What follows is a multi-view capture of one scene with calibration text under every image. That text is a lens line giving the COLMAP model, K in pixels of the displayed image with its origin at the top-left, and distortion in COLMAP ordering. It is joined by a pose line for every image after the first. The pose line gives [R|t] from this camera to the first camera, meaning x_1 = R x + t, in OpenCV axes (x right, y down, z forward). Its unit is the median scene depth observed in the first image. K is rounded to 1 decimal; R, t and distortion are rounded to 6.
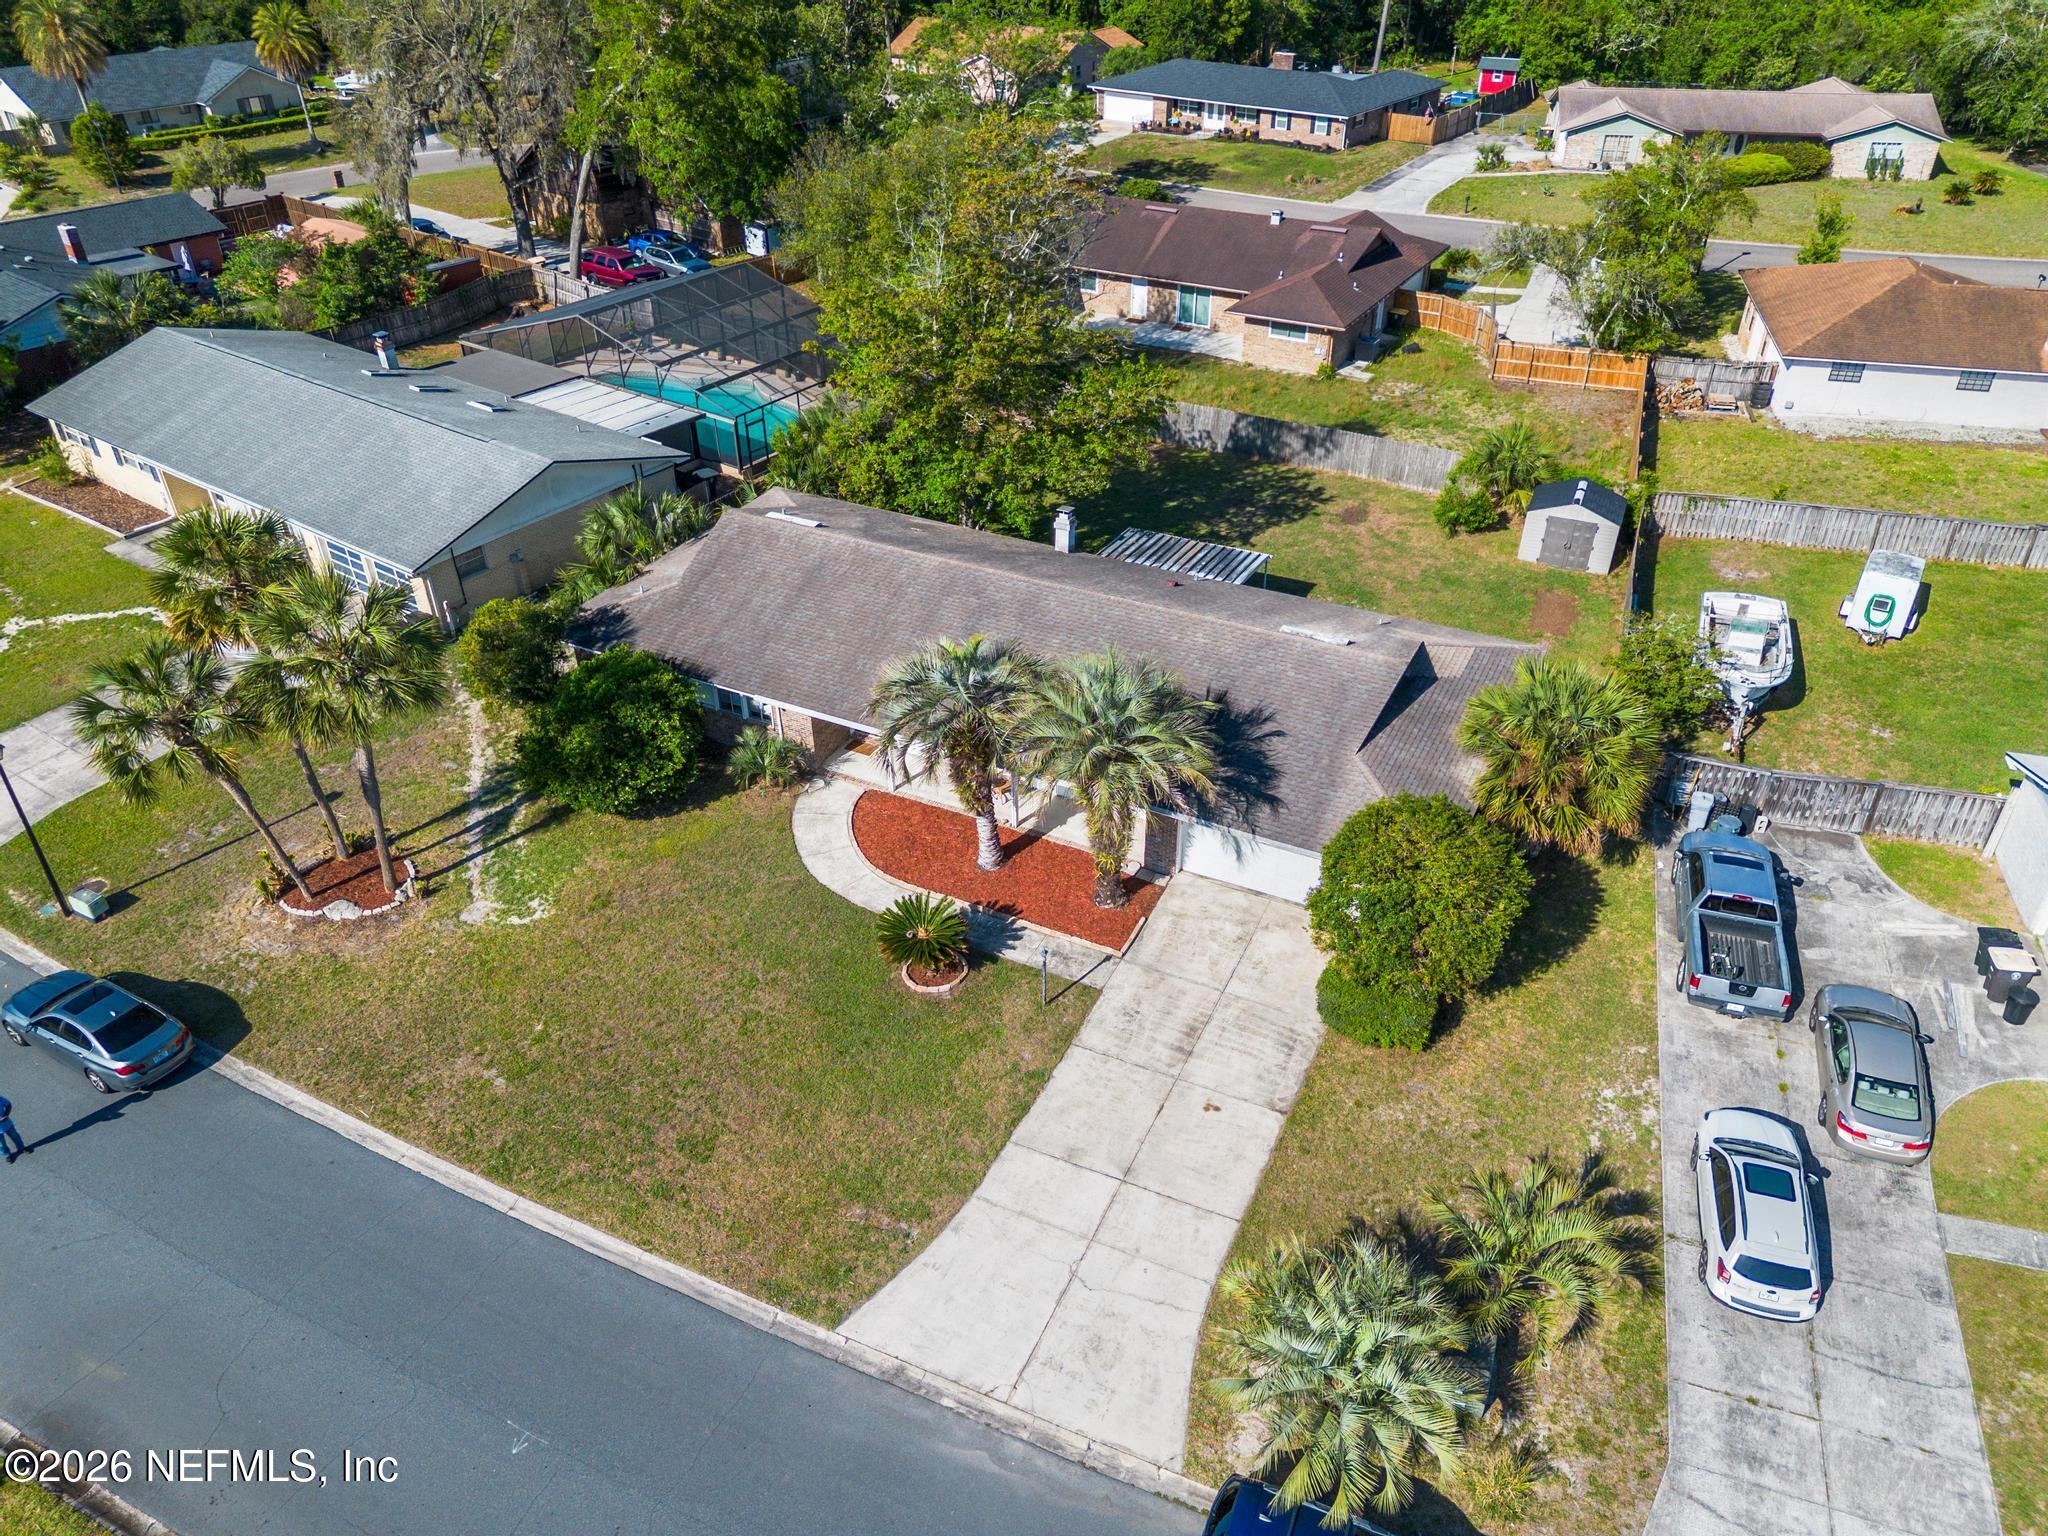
lens RADIAL K [[1448.6, 0, 1024.0], [0, 1448.6, 769.6], [0, 0, 1]] dist [0.064356, -0.054966]
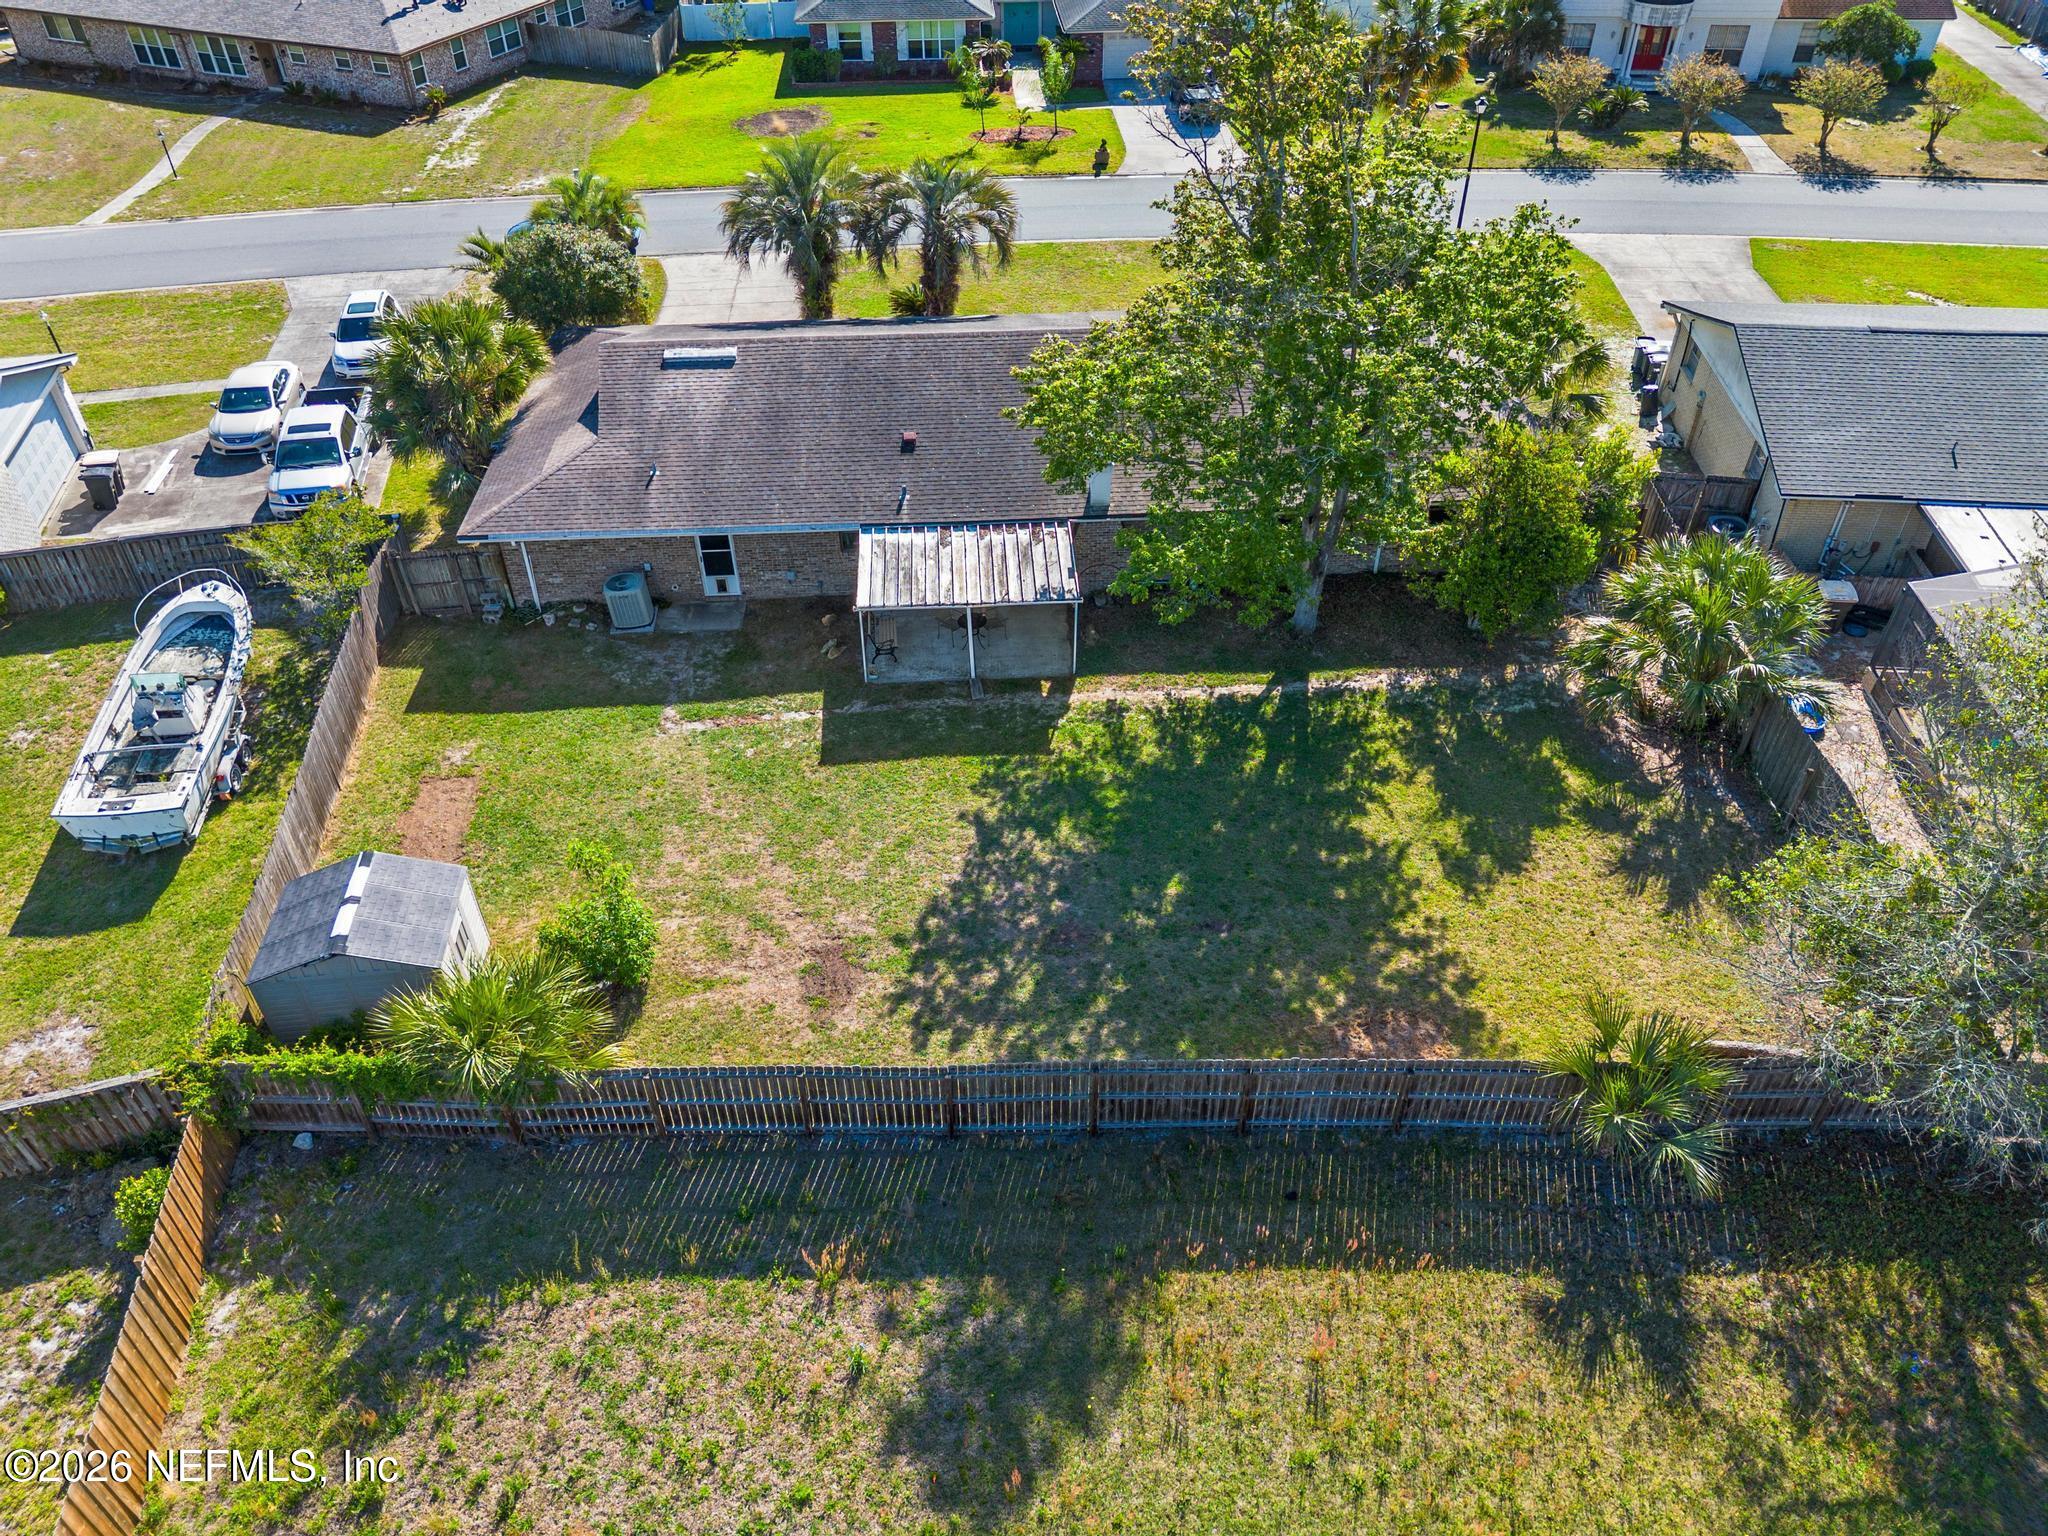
lens RADIAL K [[1448.6, 0, 1018.1], [0, 1448.6, 769.3], [0, 0, 1]] dist [0.064356, -0.054966]
pose [[-0.864902, 0.330005, -0.378209, 0.570201], [-0.268527, 0.332394, 0.904106, -1.112934], [0.424073, 0.883522, -0.198873, 1.826091]]
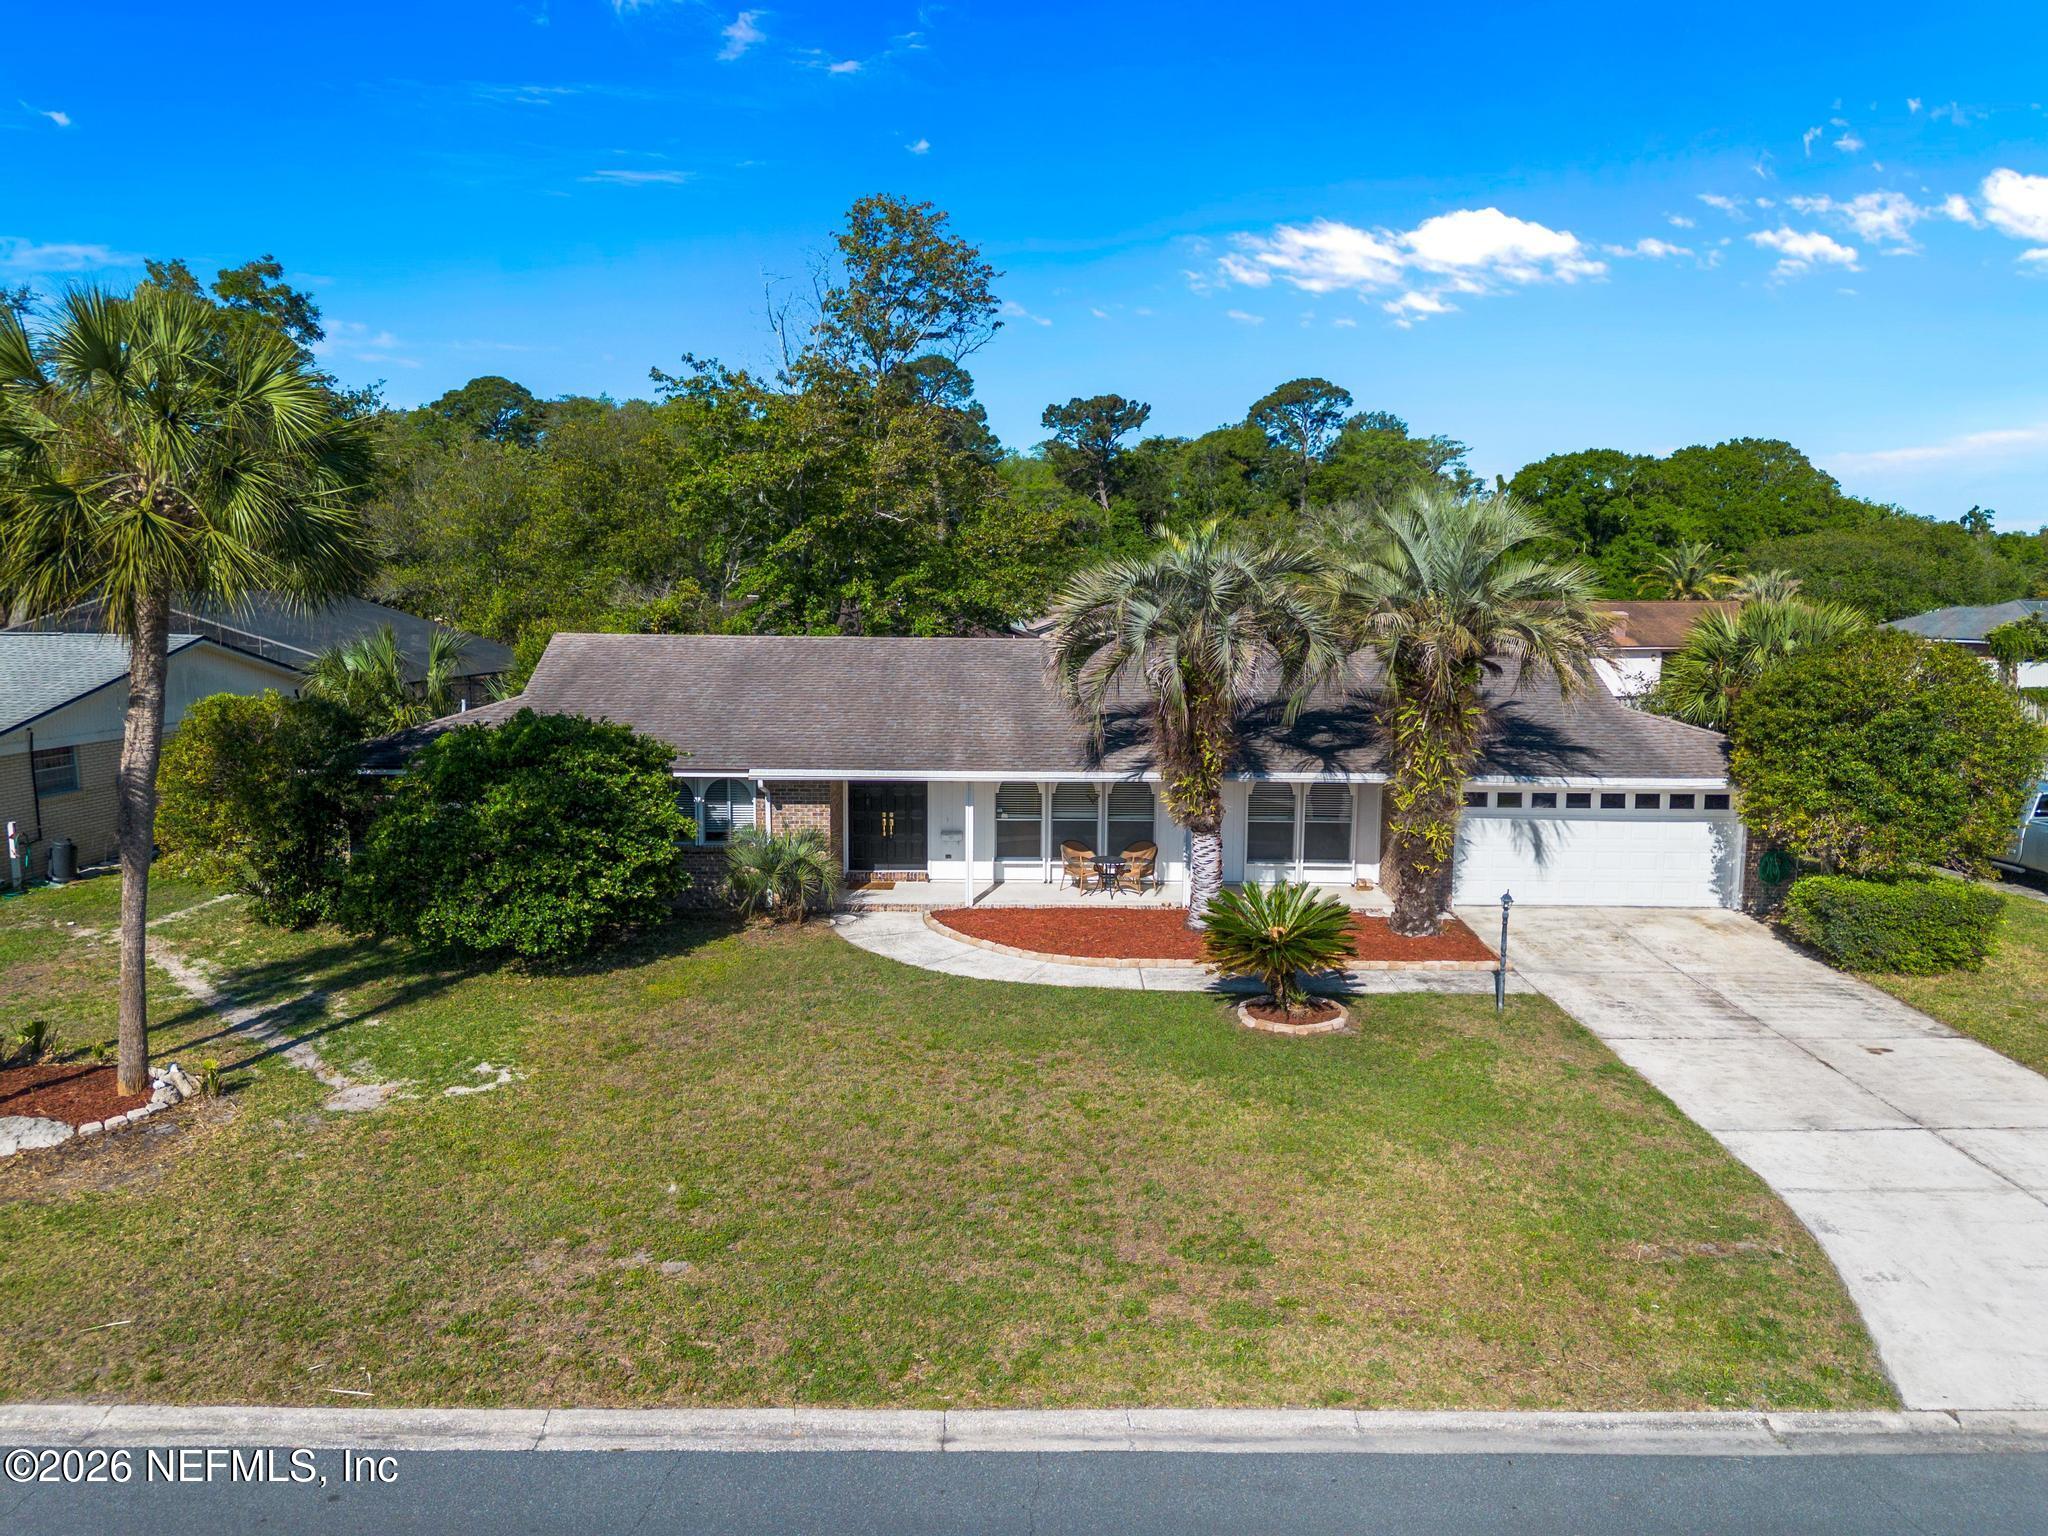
lens RADIAL K [[1448.6, 0, 1025.8], [0, 1448.6, 766.5], [0, 0, 1]] dist [0.064356, -0.054966]
pose [[0.891089, -0.041608, 0.451918, -0.447966], [0.240347, 0.887942, -0.392163, 0.272289], [-0.384960, 0.458069, 0.801236, 0.564252]]
